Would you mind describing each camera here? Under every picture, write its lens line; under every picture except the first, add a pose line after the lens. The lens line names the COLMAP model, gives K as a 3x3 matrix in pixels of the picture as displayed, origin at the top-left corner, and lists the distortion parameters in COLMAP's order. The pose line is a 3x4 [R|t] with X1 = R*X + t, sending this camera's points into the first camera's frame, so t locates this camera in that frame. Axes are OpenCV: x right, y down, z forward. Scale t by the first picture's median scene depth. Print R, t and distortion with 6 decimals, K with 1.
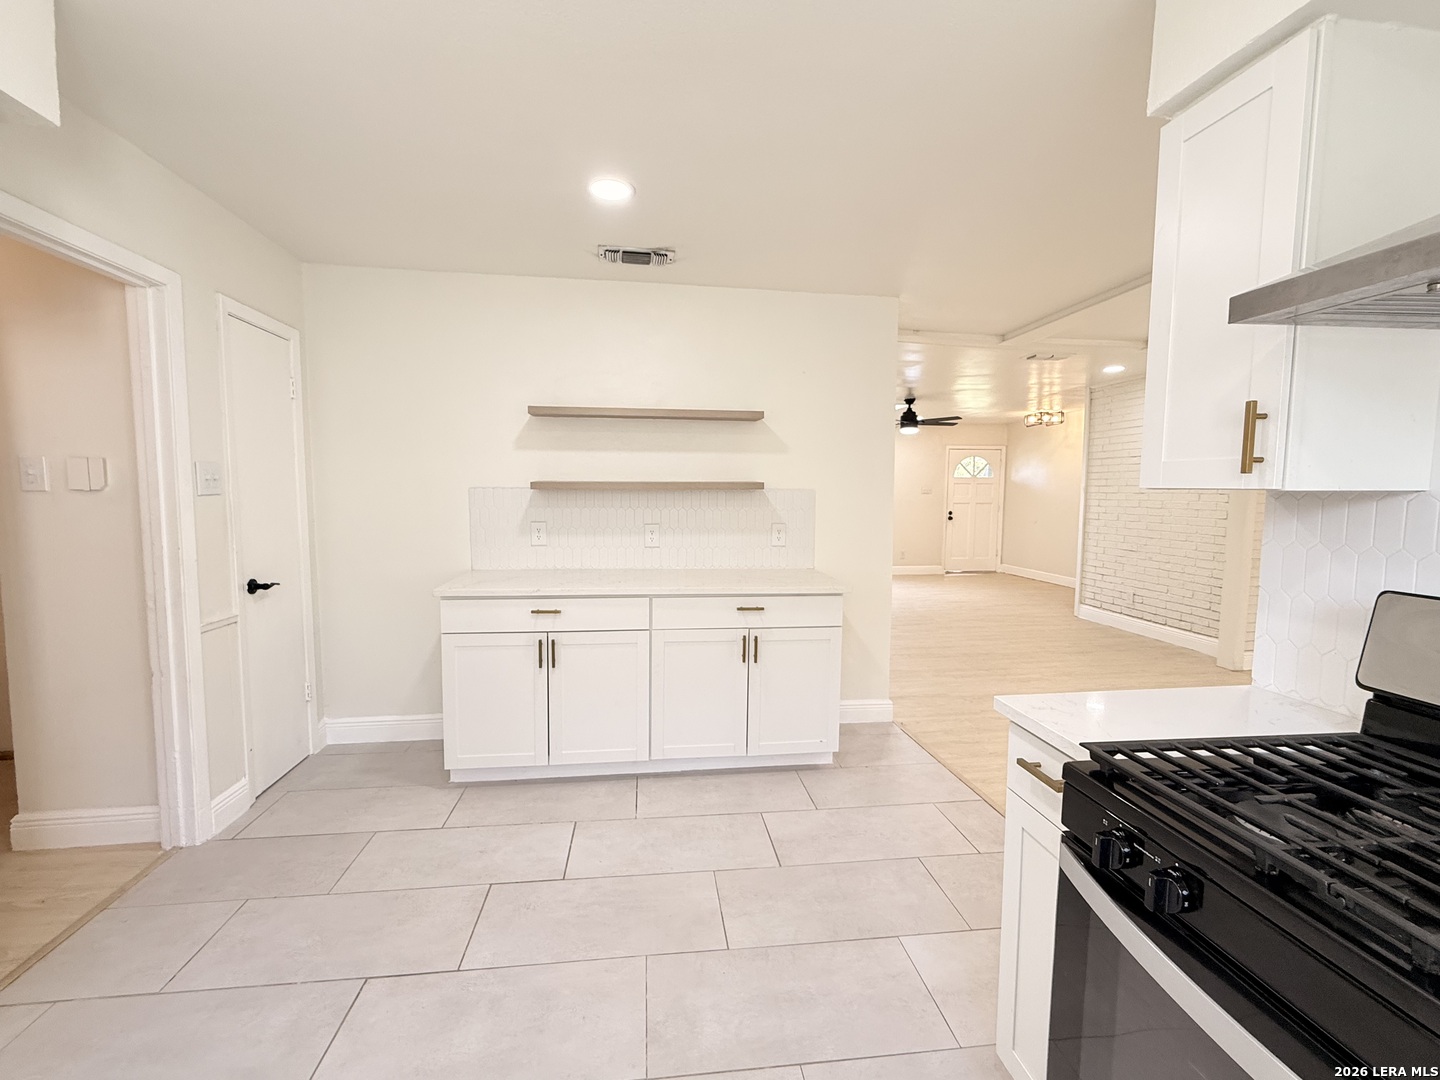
lens RADIAL K [[625.2, 0, 720.0], [0, 625.2, 540.0], [0, 0, 1]] dist [-0.002025, -0.000133]
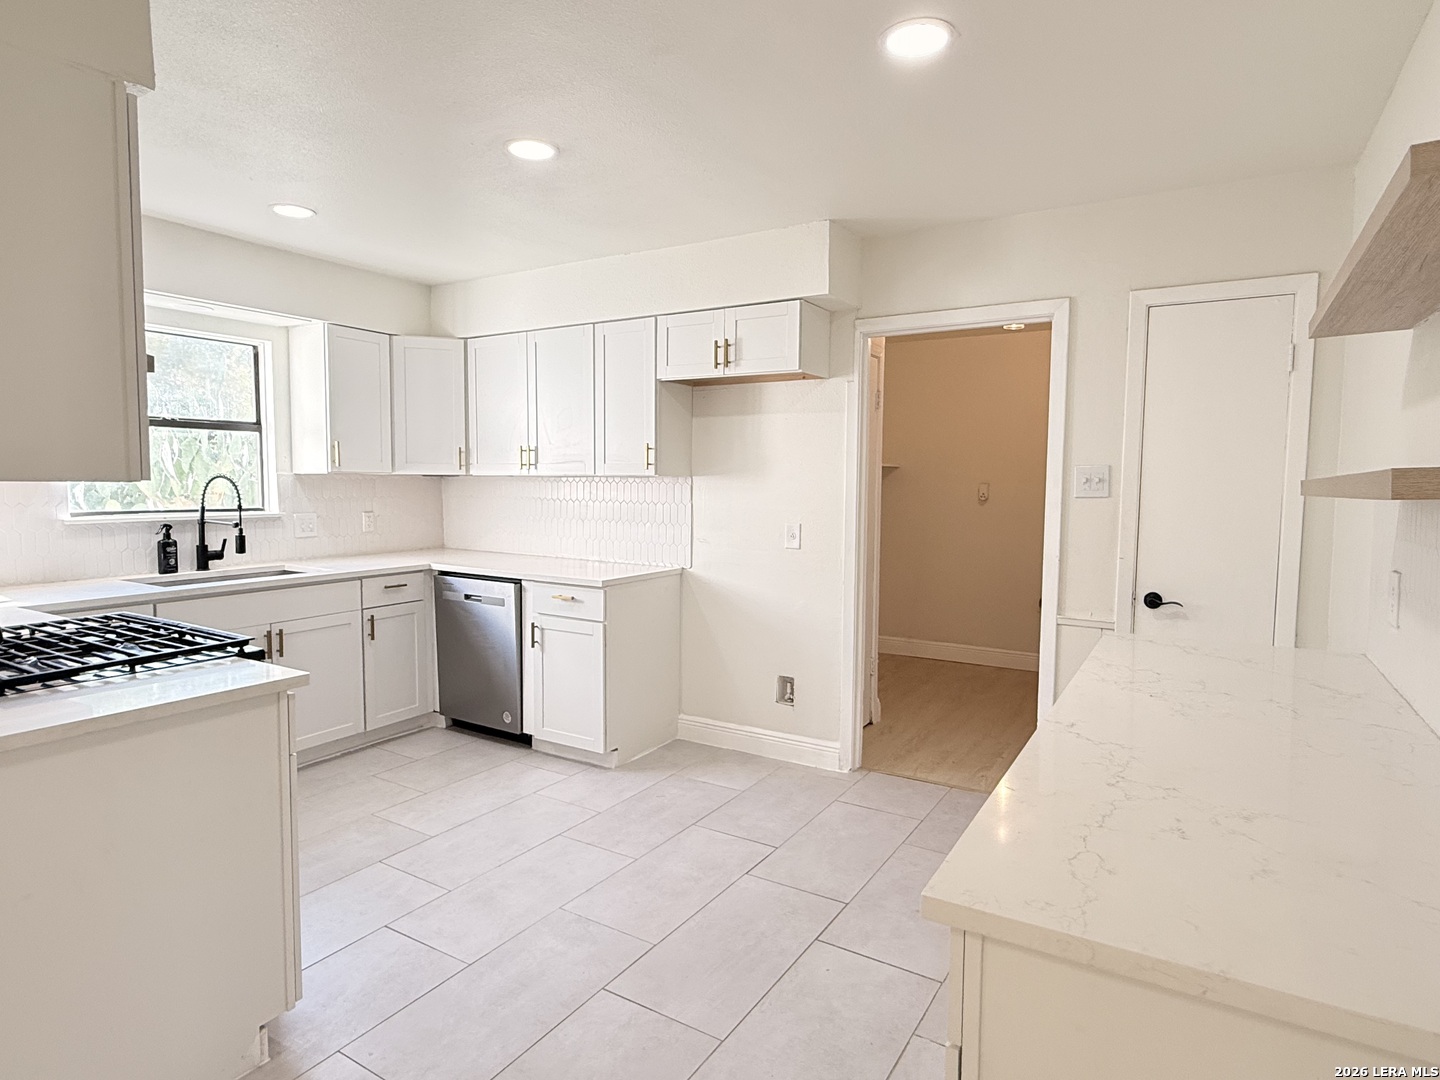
lens RADIAL K [[811.1, 0, 720.0], [0, 811.1, 540.0], [0, 0, 1]] dist [0.001499, 0.000249]
pose [[-0.626846, 0.047017, -0.777723, 0.651571], [-0.071744, 0.990454, 0.117704, -0.123562], [0.775833, 0.129579, -0.617489, 1.449869]]
